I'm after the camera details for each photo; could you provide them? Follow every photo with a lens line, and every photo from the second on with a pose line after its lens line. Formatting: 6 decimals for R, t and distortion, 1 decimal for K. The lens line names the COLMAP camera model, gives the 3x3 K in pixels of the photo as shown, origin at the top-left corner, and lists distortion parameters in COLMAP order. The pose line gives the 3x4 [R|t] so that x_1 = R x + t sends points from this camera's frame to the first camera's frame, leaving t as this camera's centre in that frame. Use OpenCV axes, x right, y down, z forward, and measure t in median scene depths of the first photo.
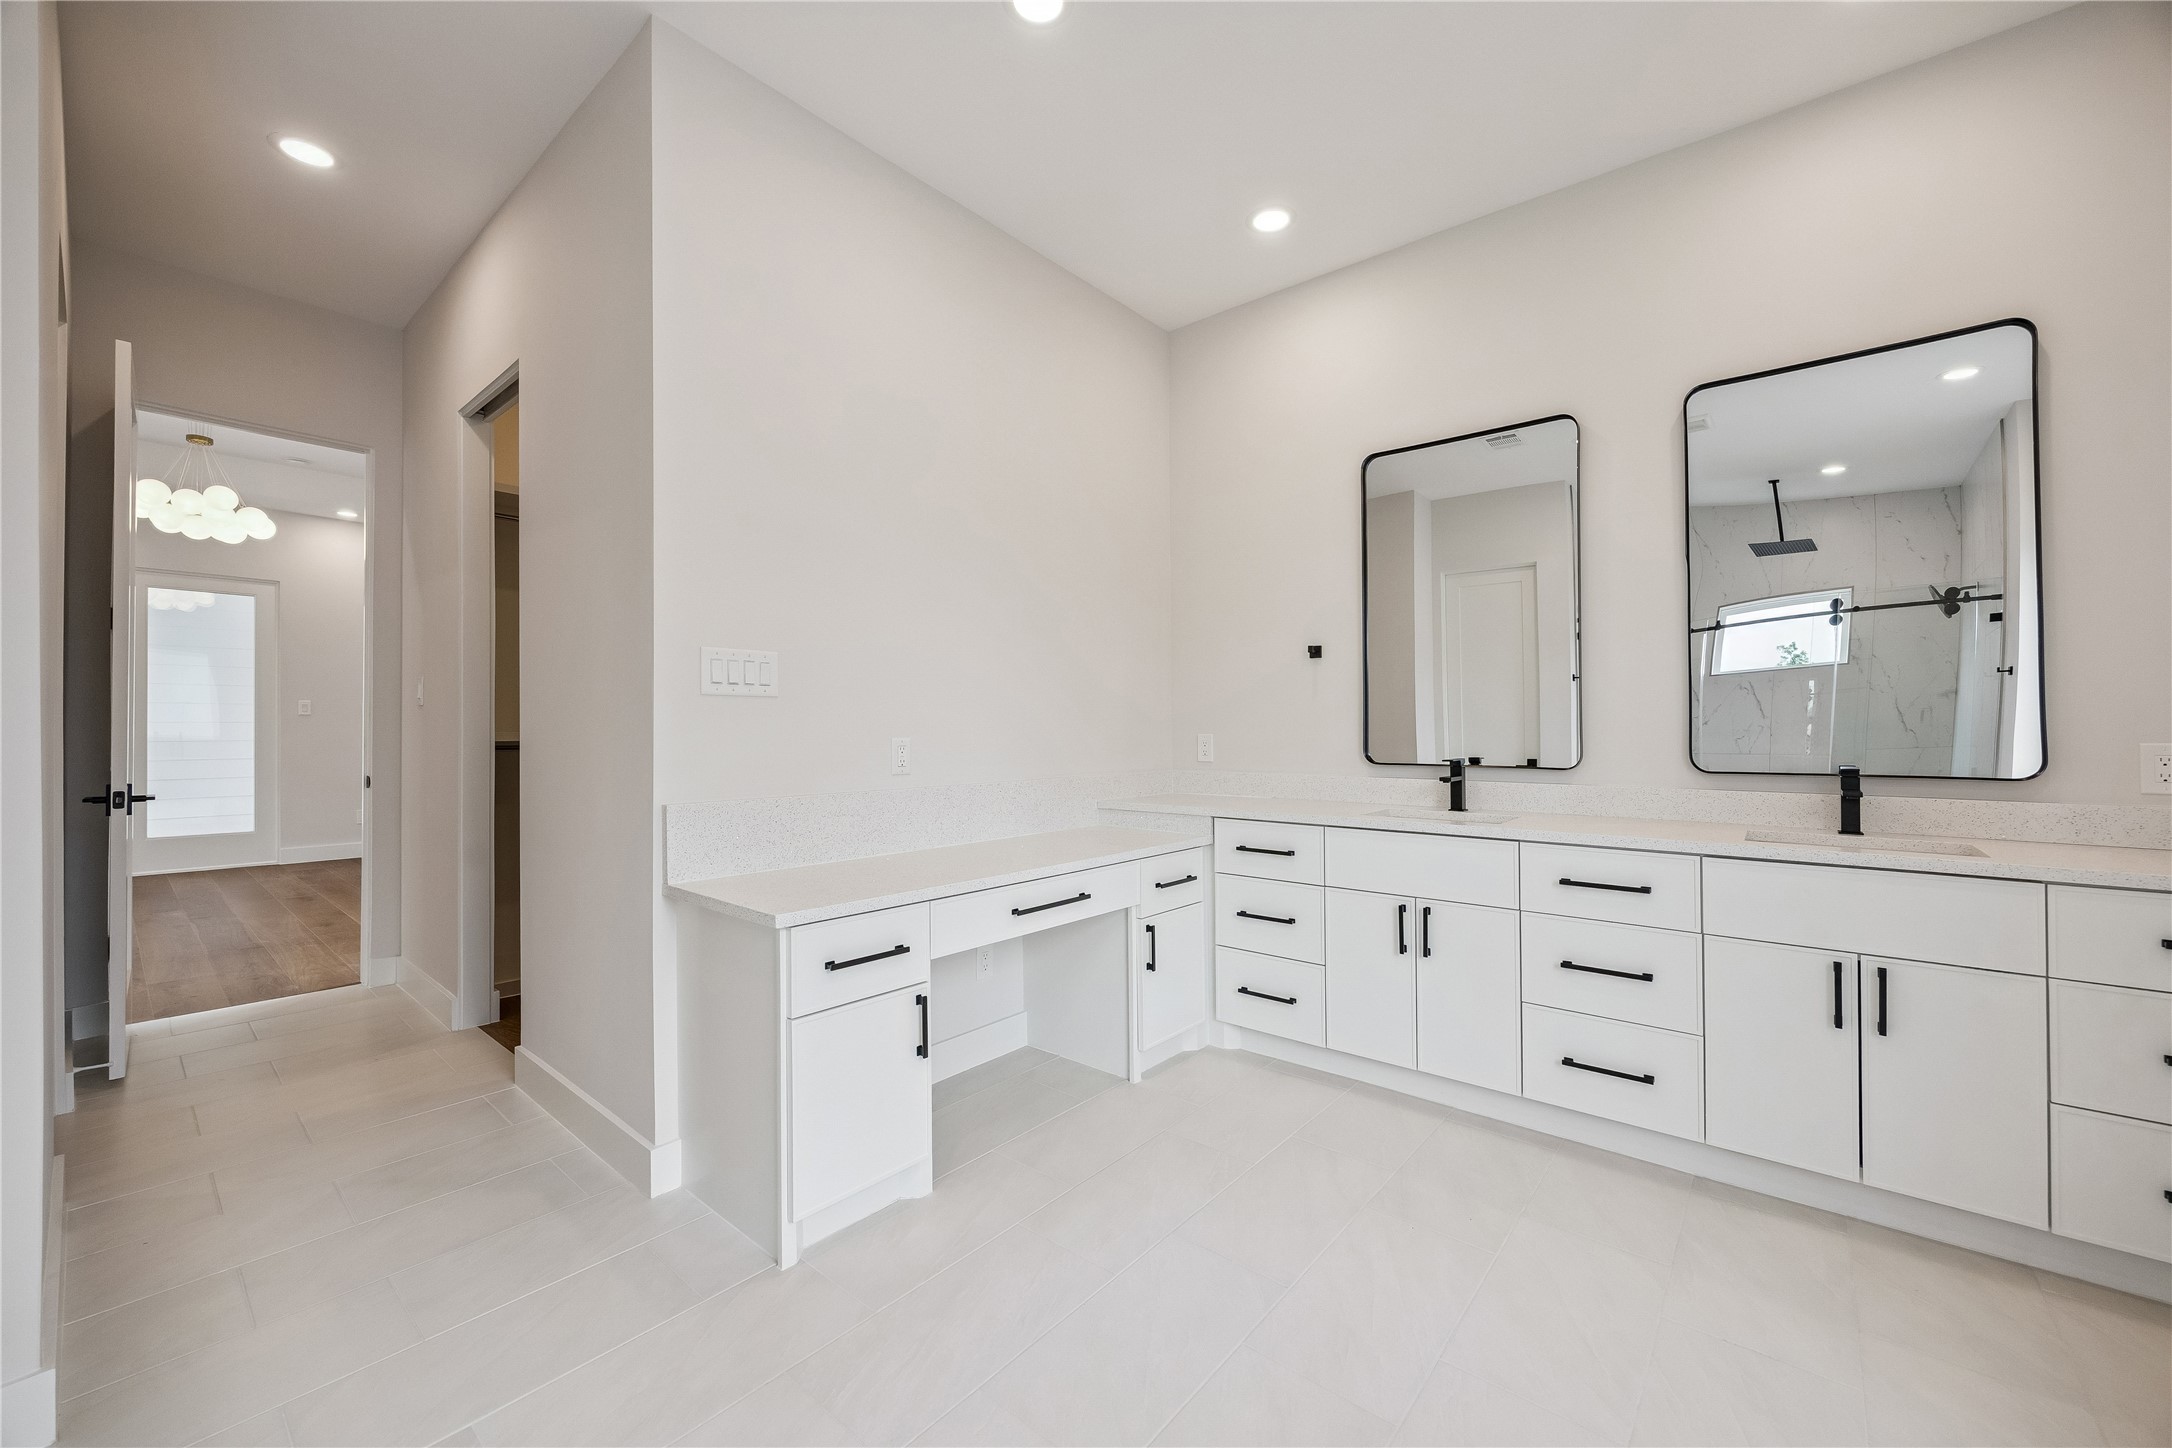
lens RADIAL K [[837.1, 0, 1074.1], [0, 837.1, 716.0], [0, 0, 1]] dist [-0.006993, 0.000266]
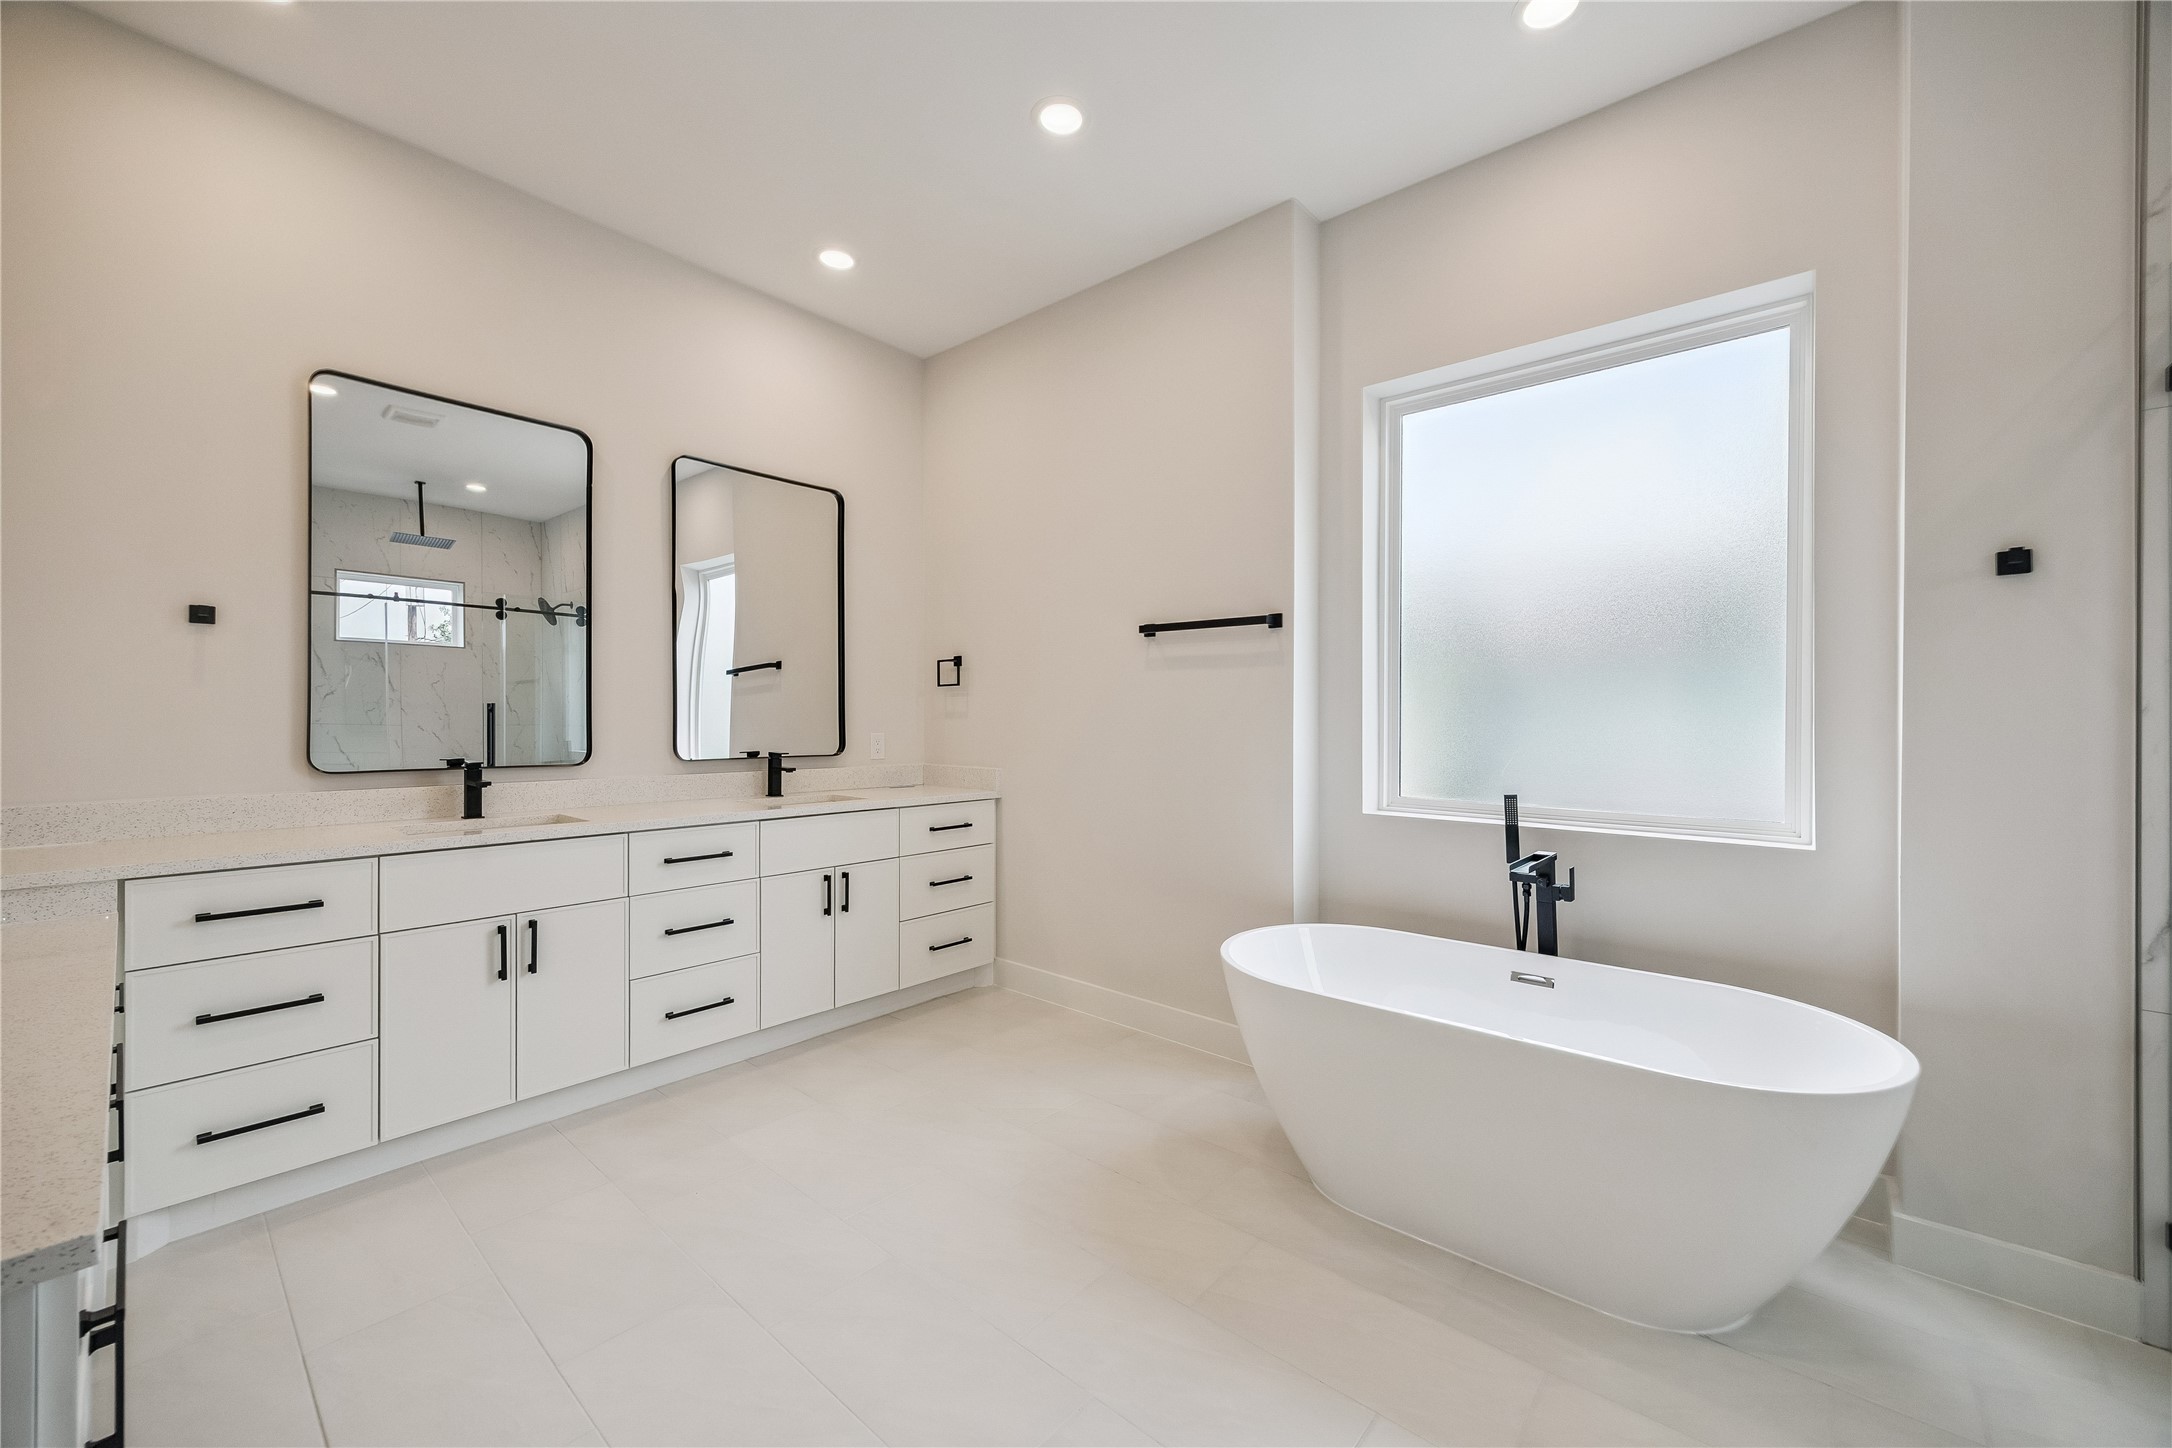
lens RADIAL K [[837.1, 0, 1092.3], [0, 837.1, 795.7], [0, 0, 1]] dist [-0.006993, 0.000266]
pose [[0.005791, -0.088679, 0.996043, -0.523961], [-0.012917, 0.995970, 0.088748, 0.001963], [-0.999900, -0.013380, 0.004623, 0.416740]]
